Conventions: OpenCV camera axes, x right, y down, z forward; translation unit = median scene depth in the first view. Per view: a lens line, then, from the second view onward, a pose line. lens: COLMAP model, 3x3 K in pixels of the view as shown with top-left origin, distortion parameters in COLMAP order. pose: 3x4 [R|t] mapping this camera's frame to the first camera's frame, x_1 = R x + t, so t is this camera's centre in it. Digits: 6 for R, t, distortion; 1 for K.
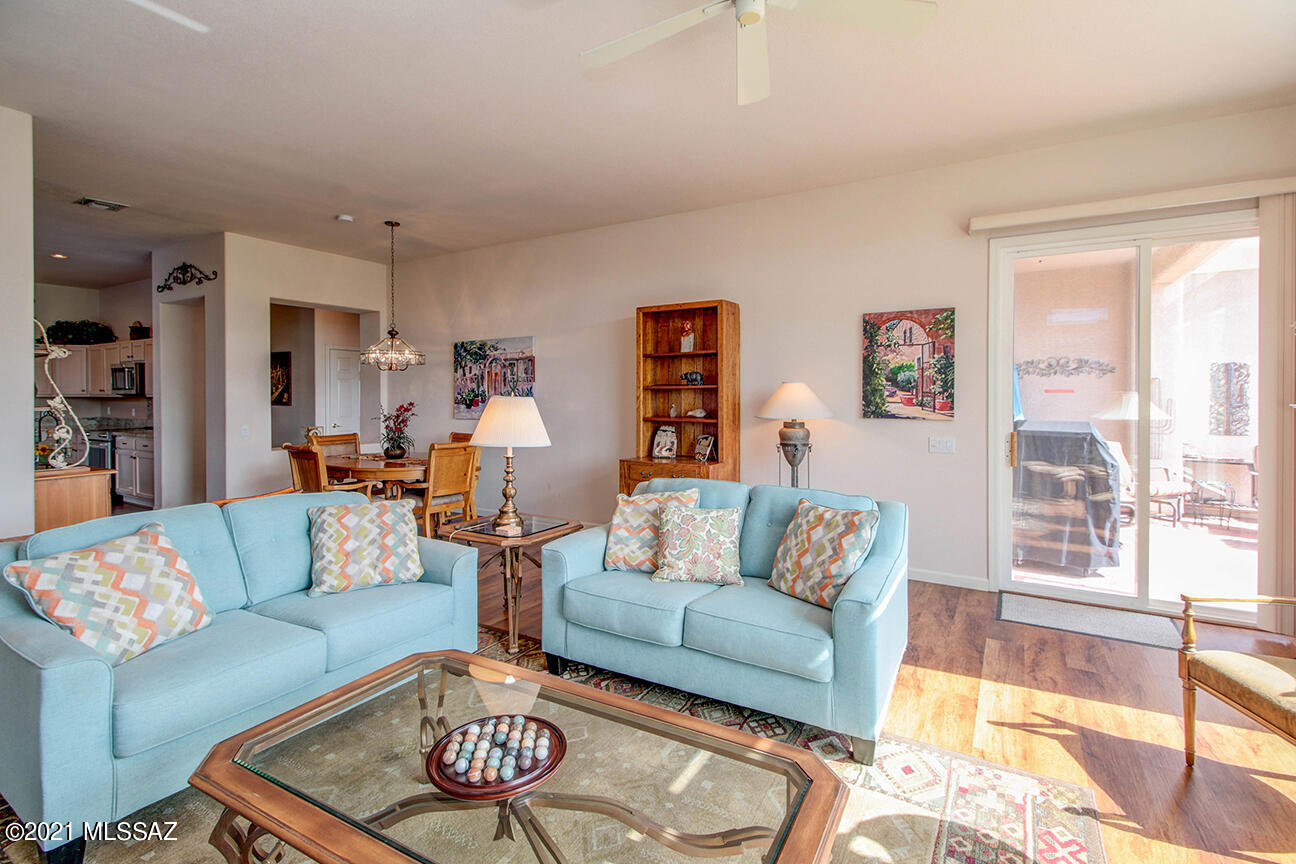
lens RADIAL K [[595.7, 0, 638.1], [0, 595.7, 395.3], [0, 0, 1]] dist [0.010041, -0.000566]
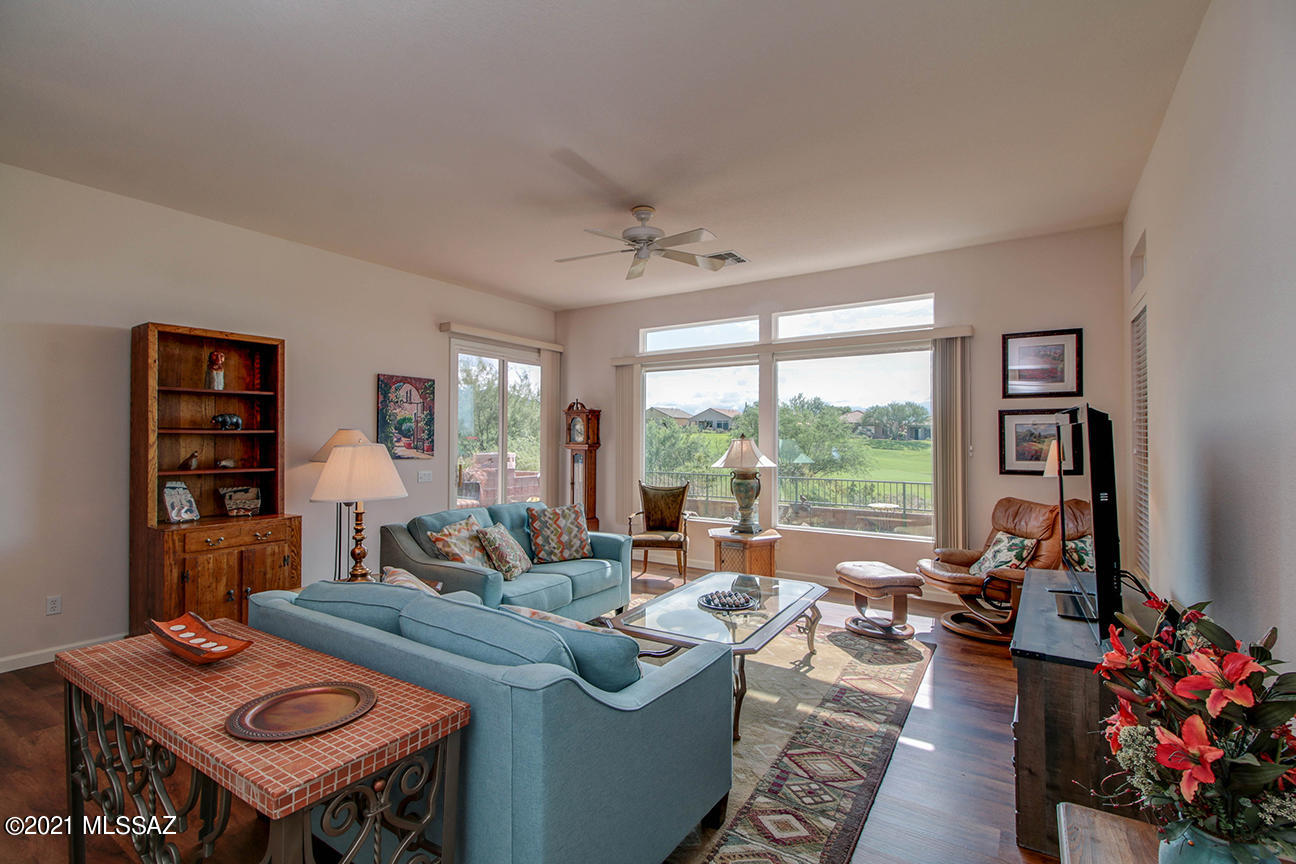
lens RADIAL K [[595.7, 0, 653.7], [0, 595.7, 435.8], [0, 0, 1]] dist [0.010041, -0.000566]
pose [[0.018722, 0.005311, 0.999811, -0.854132], [0.001339, 0.999985, -0.005337, -0.003434], [-0.999824, 0.001439, 0.018715, 0.432040]]
